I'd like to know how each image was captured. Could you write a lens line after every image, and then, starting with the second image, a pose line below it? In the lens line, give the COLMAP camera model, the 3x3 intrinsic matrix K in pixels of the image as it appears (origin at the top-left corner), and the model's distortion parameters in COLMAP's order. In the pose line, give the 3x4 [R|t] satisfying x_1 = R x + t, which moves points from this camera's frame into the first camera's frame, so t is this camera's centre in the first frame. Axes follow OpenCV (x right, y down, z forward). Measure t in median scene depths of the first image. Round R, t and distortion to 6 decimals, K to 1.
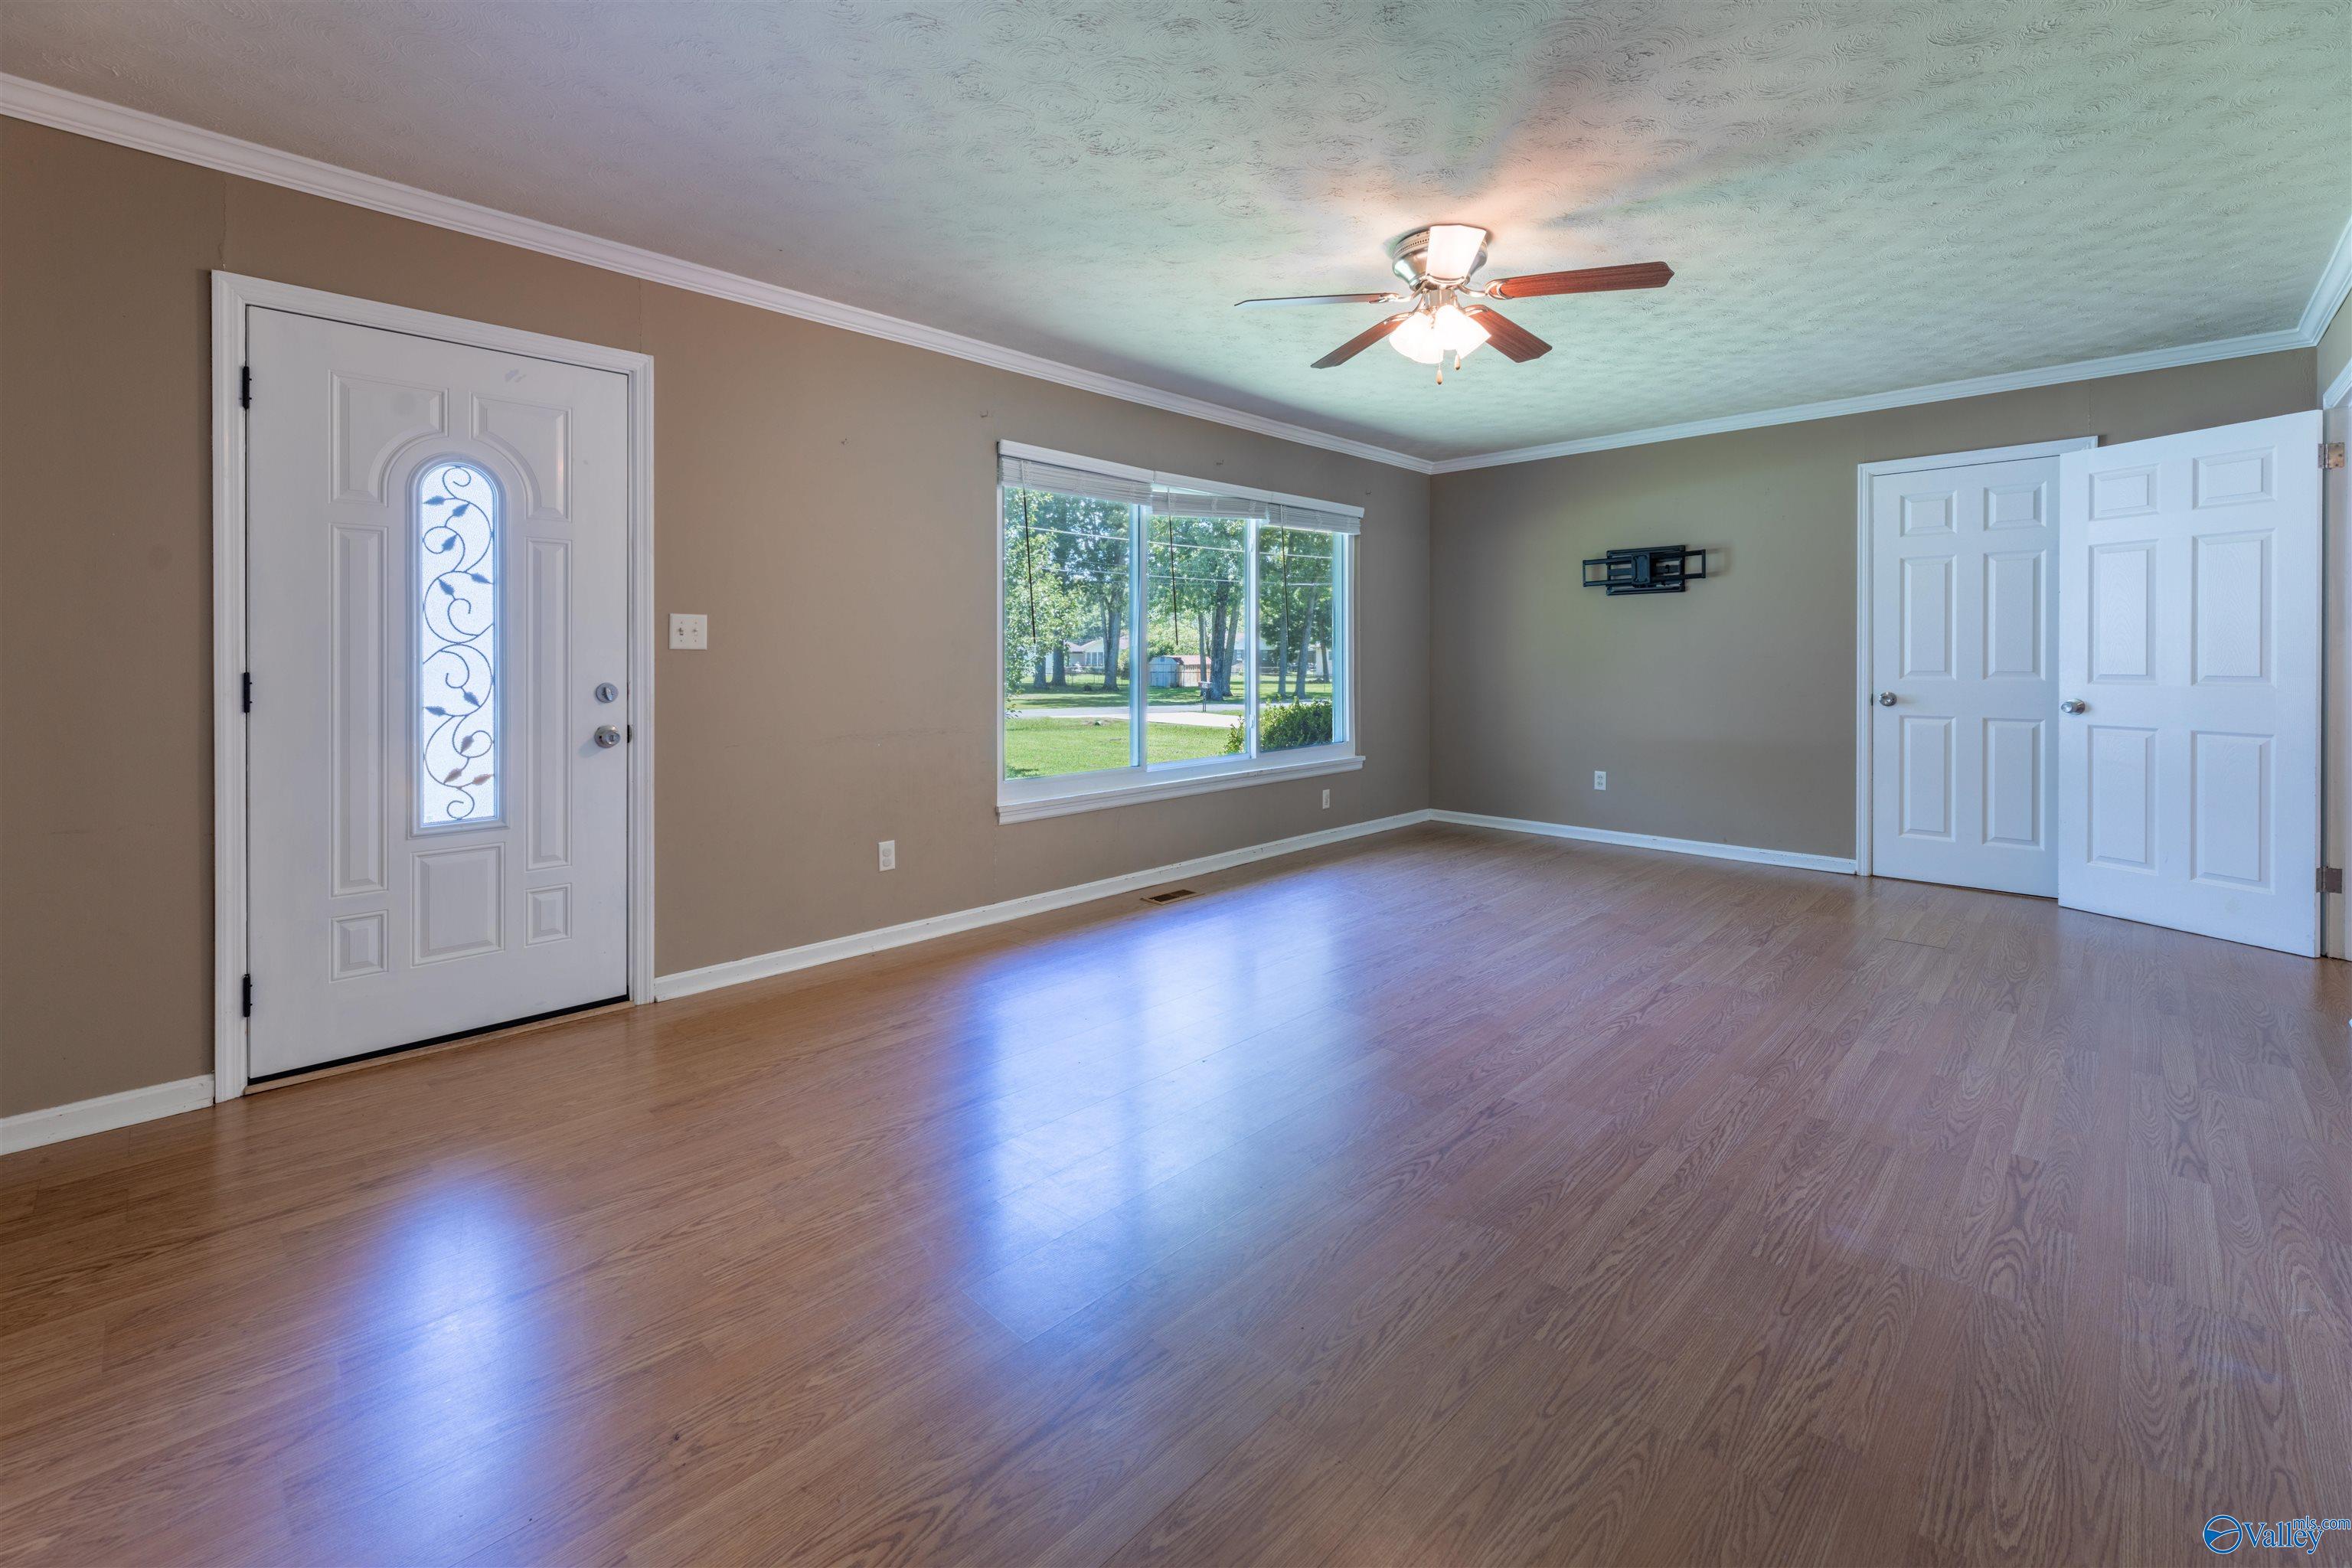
lens RADIAL K [[1011.7, 0, 1248.0], [0, 1011.7, 655.6], [0, 0, 1]] dist [0.001738, -0.001007]
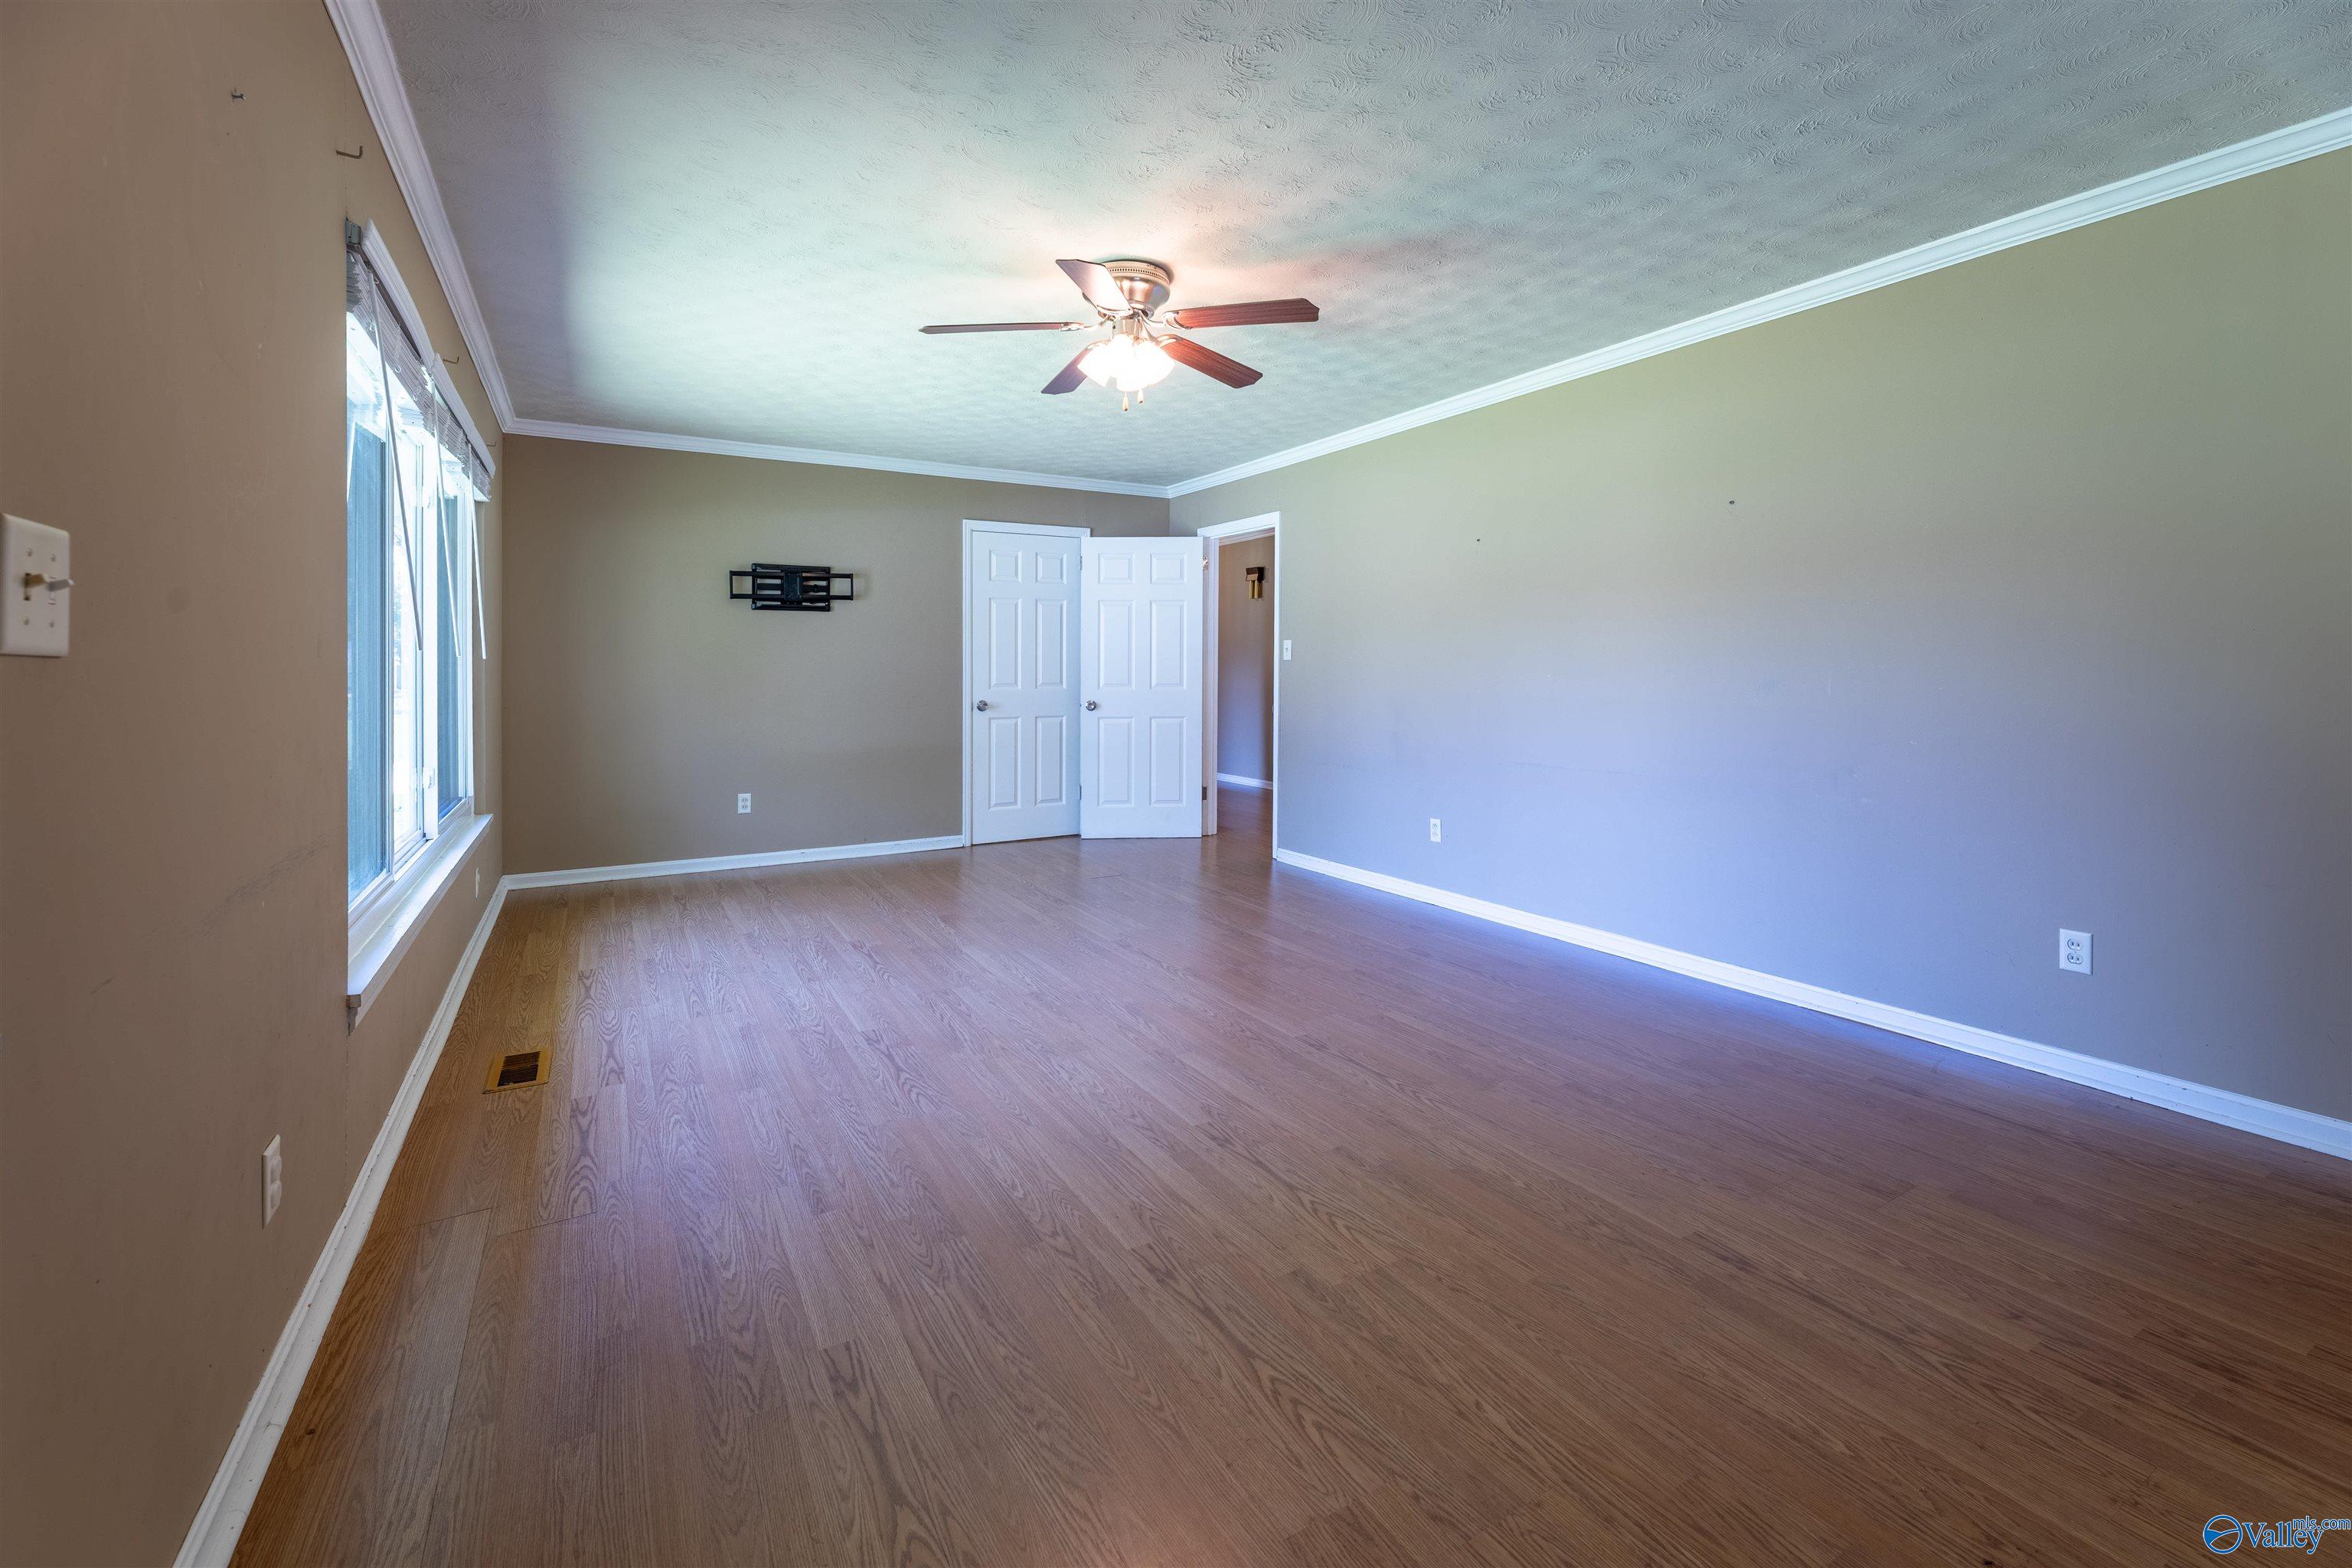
lens RADIAL K [[983.9, 0, 1097.6], [0, 983.9, 684.0], [0, 0, 1]] dist [-0.000620, -0.000478]
pose [[0.305692, -0.012799, 0.952044, -0.723163], [0.000847, 0.999913, 0.013171, -0.001506], [-0.952130, -0.003220, 0.305676, 0.667239]]
